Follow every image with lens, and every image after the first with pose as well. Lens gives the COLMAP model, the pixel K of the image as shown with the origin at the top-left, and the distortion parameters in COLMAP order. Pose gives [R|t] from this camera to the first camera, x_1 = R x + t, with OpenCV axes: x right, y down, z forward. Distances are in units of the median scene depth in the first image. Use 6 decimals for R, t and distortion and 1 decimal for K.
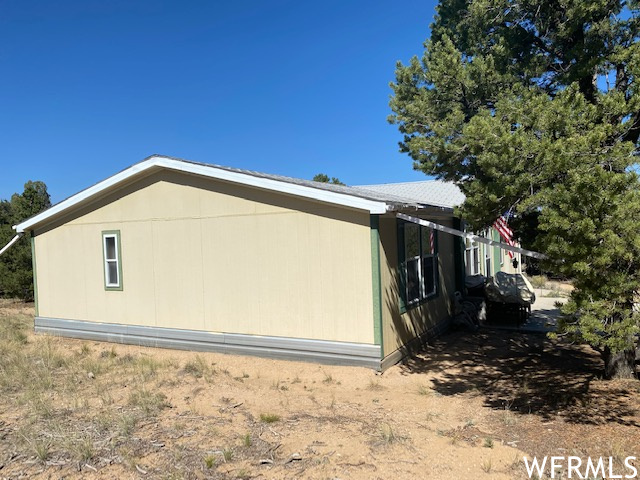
lens RADIAL K [[483.1, 0, 319.9], [0, 483.1, 241.7], [0, 0, 1]] dist [0.029411, -0.039892]
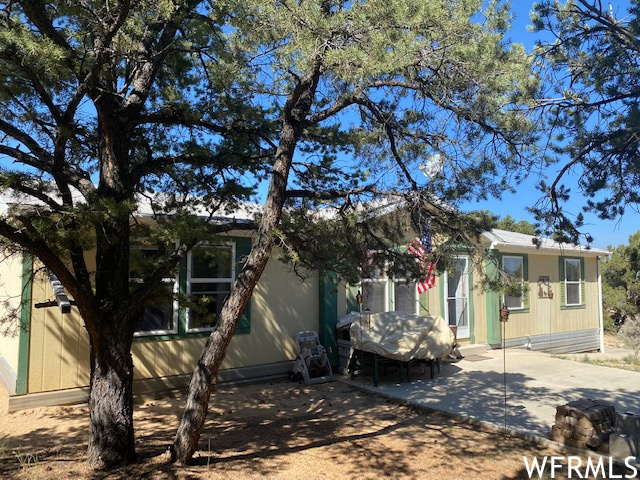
lens RADIAL K [[483.1, 0, 319.9], [0, 483.1, 241.2], [0, 0, 1]] dist [0.029411, -0.039892]
pose [[0.915117, 0.010029, -0.403065, 0.848323], [-0.039599, 0.997093, -0.065095, 0.010747], [0.401240, 0.075530, 0.912853, 0.377456]]
